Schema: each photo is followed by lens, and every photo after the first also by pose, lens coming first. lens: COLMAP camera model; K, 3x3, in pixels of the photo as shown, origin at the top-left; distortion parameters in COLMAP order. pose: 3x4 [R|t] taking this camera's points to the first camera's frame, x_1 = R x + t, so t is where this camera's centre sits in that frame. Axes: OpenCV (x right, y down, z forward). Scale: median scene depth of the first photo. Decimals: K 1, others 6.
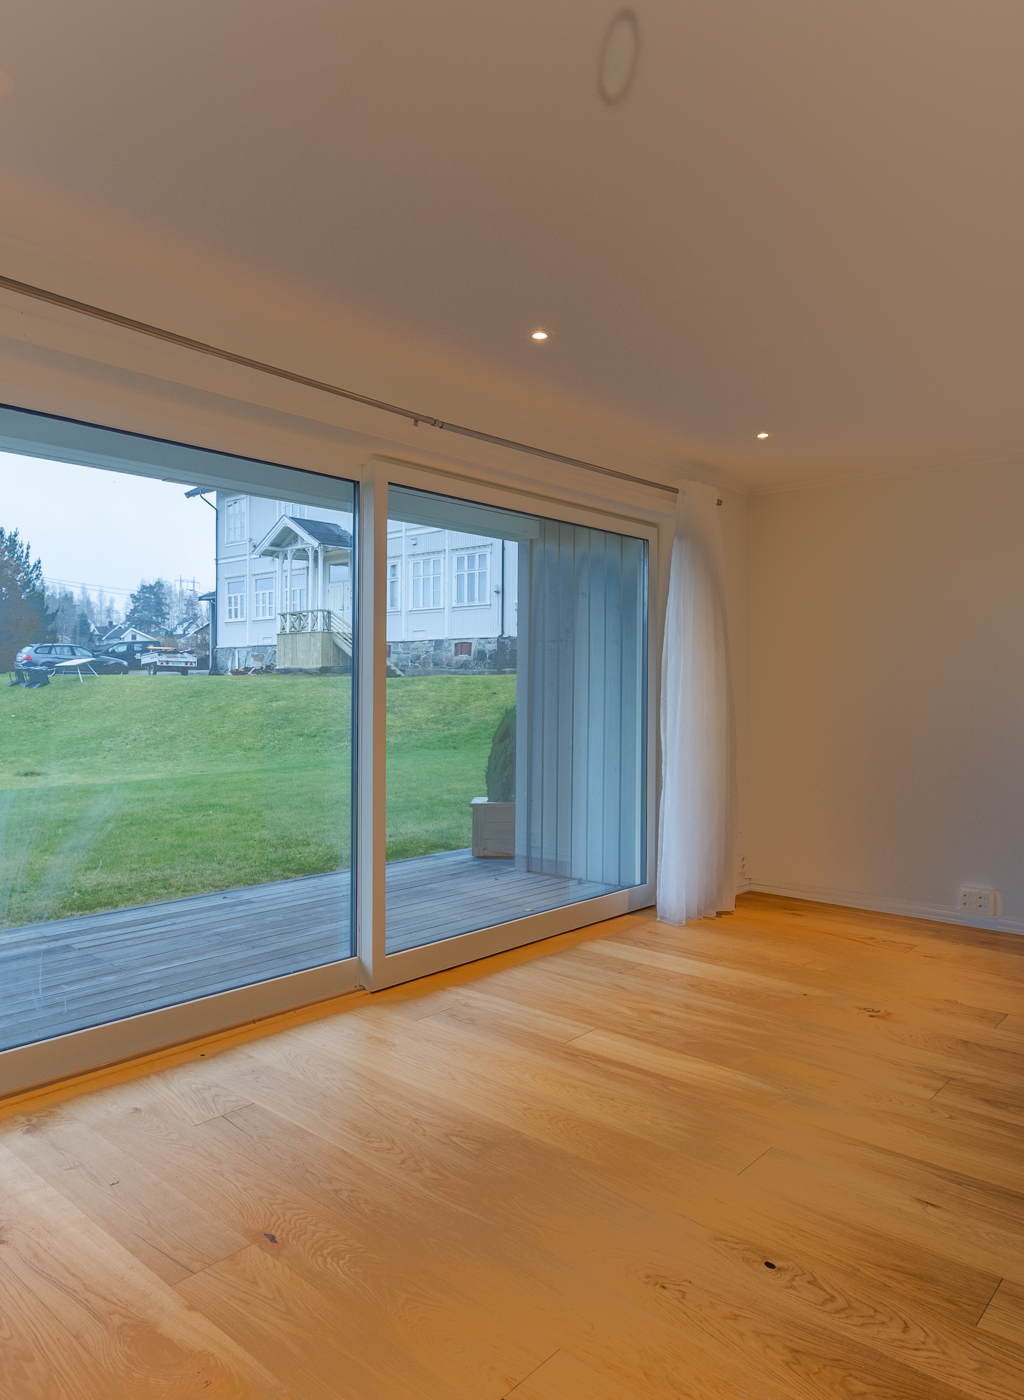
lens RADIAL K [[910.1, 0, 493.8], [0, 910.1, 698.1], [0, 0, 1]] dist [-0.002013, 0.001219]
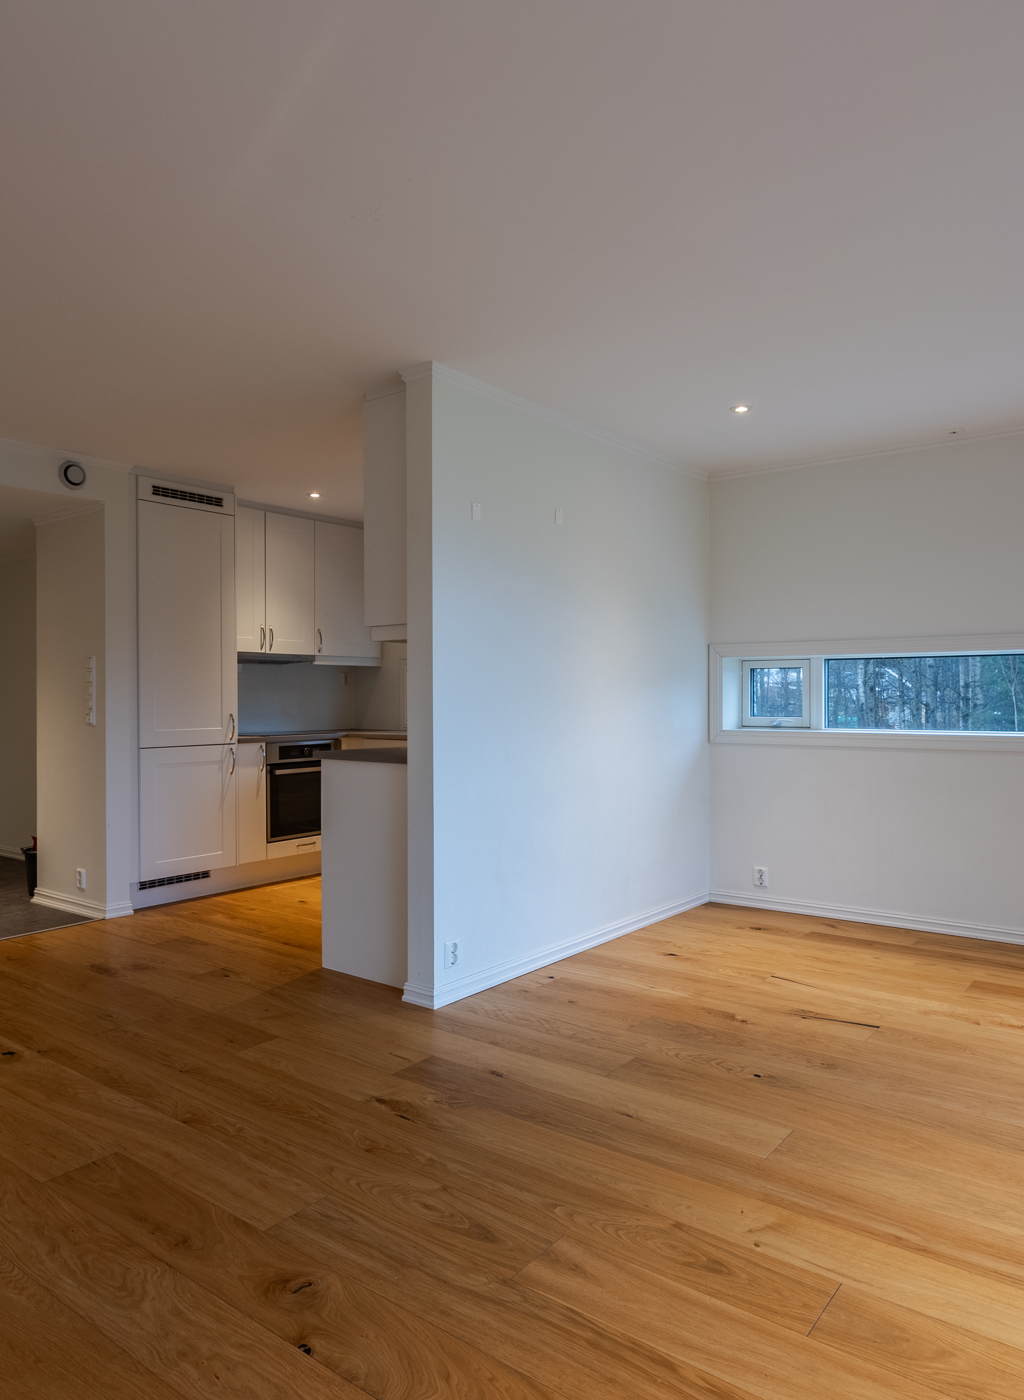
lens RADIAL K [[940.9, 0, 501.6], [0, 940.9, 697.2], [0, 0, 1]] dist [-0.000771, 0.005624]
pose [[-0.997278, -0.000108, -0.073737, 0.416632], [-0.000705, 0.999967, 0.008074, -0.000382], [0.073733, 0.008104, -0.997245, 1.247148]]
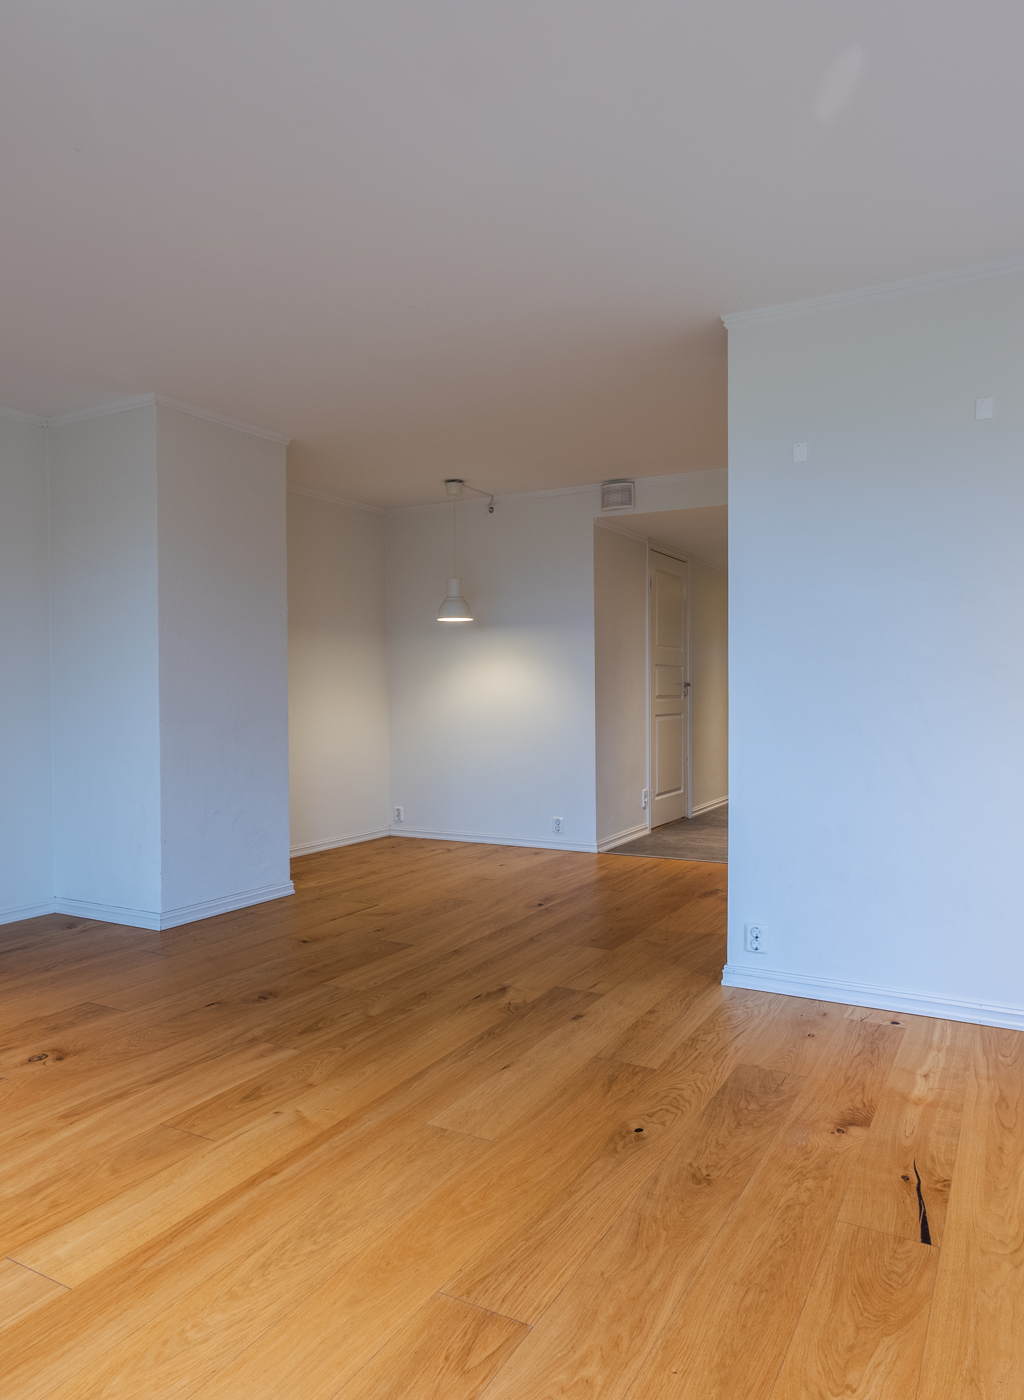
lens RADIAL K [[940.9, 0, 501.6], [0, 940.9, 697.2], [0, 0, 1]] dist [-0.000771, 0.005624]
pose [[-0.215744, -0.009667, 0.976402, -0.415877], [0.011682, 0.999854, 0.012481, 0.026665], [-0.976380, 0.014099, -0.215600, 0.714769]]
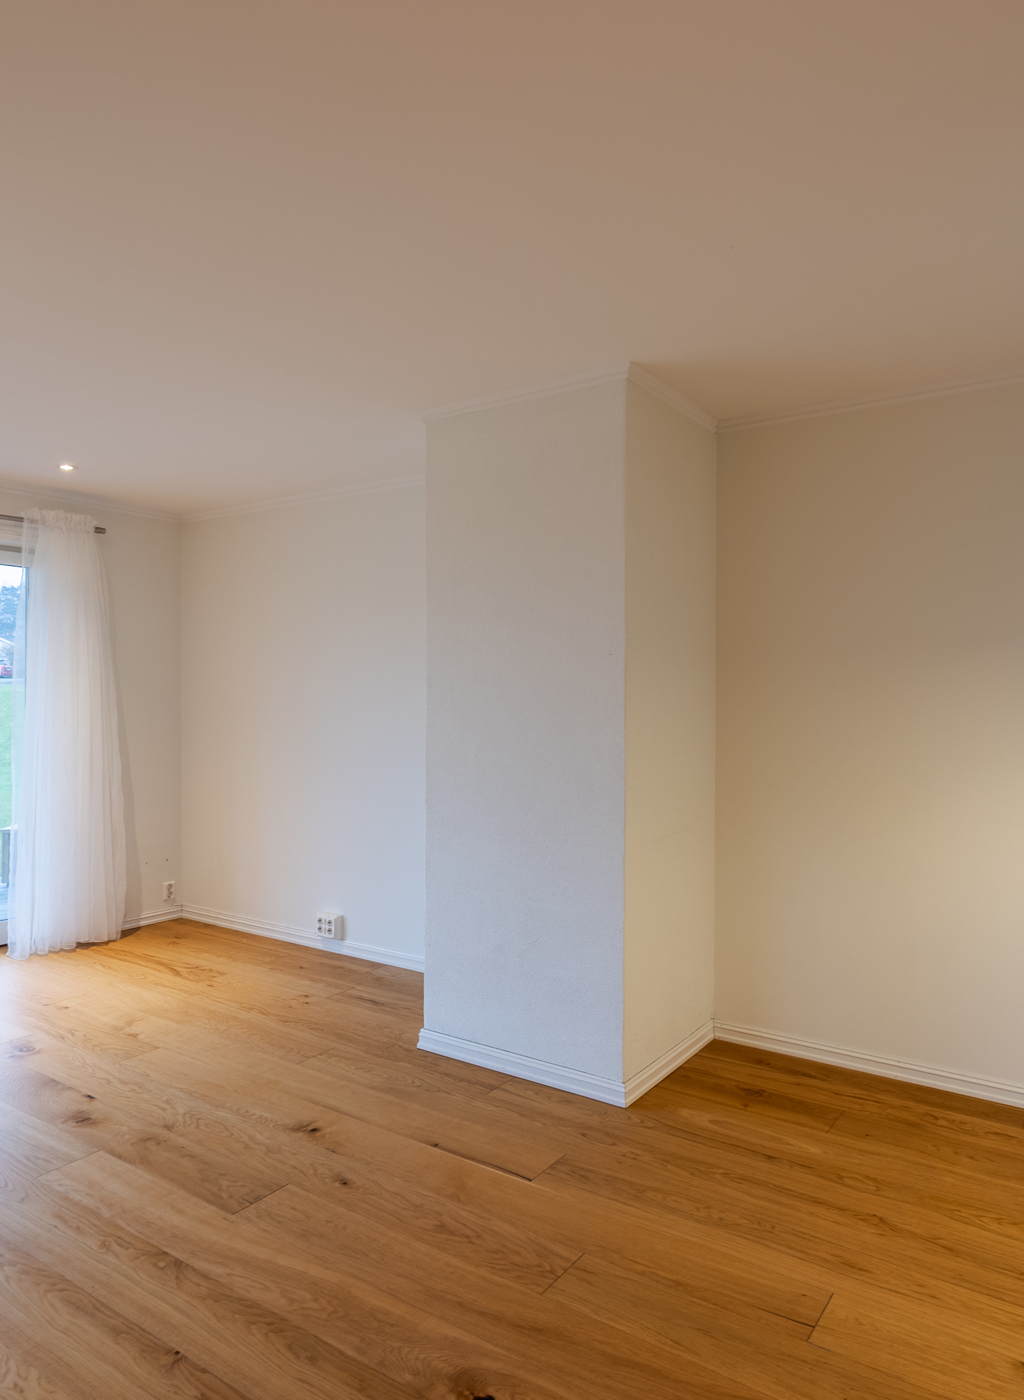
lens RADIAL K [[910.1, 0, 493.8], [0, 910.1, 698.1], [0, 0, 1]] dist [-0.002013, 0.001219]
pose [[0.992830, -0.006470, 0.119357, 0.736755], [0.007051, 0.999965, -0.004446, -0.032324], [-0.119324, 0.005255, 0.992841, -0.050999]]
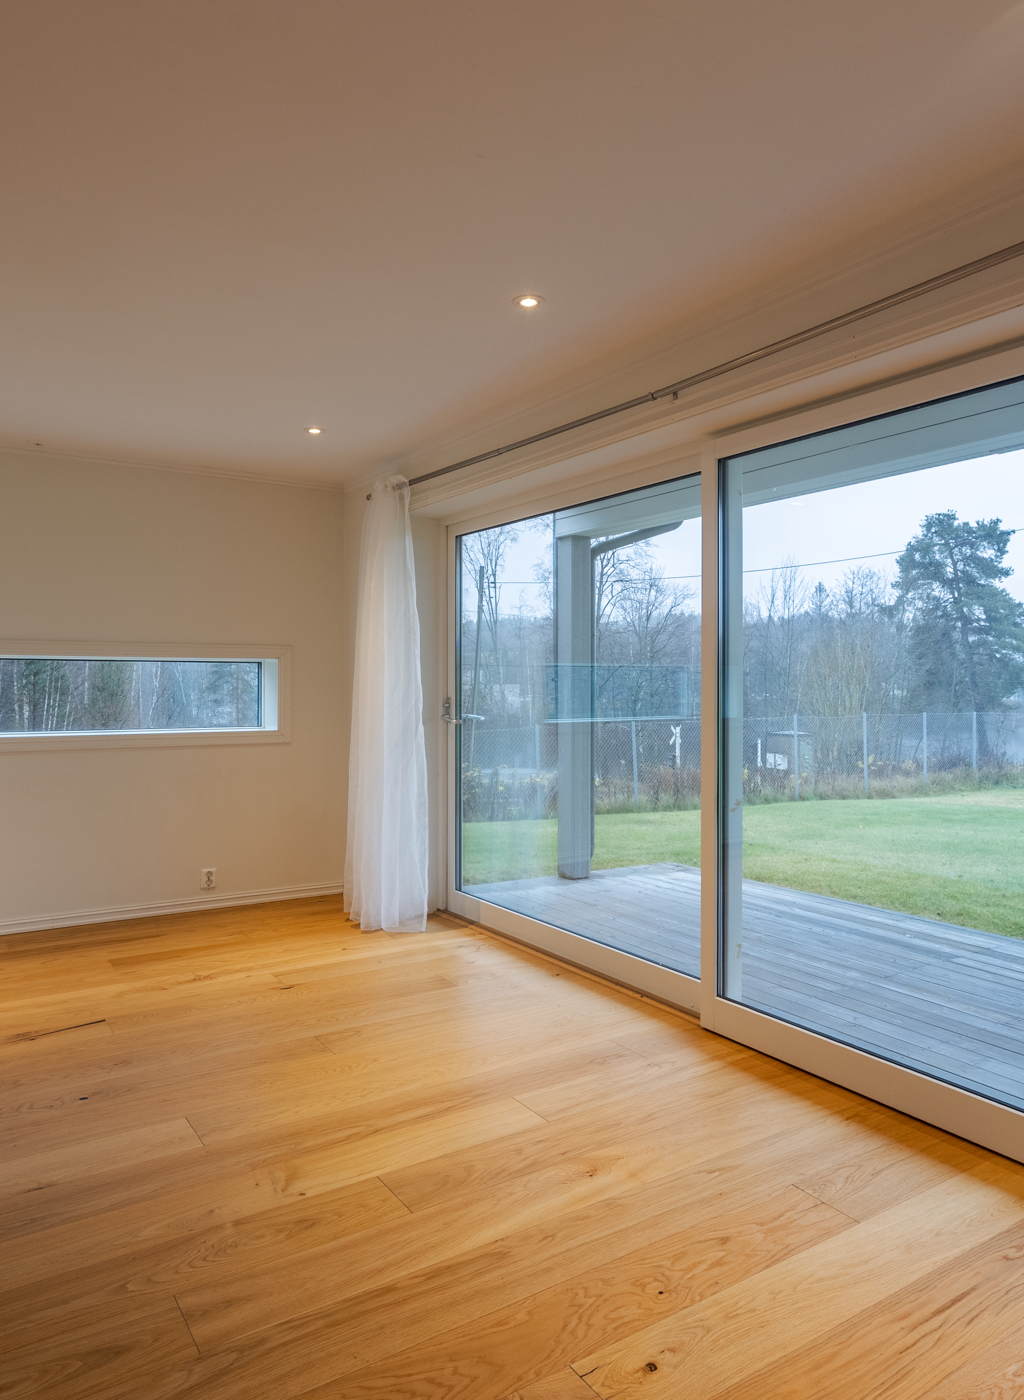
lens RADIAL K [[949.4, 0, 515.4], [0, 949.4, 685.5], [0, 0, 1]] dist [0.001309, 0.003299]
pose [[-0.251264, -0.005261, -0.967904, 0.782297], [-0.010074, 0.999945, -0.002820, -0.007617], [0.967866, 0.009042, -0.251303, 1.008042]]
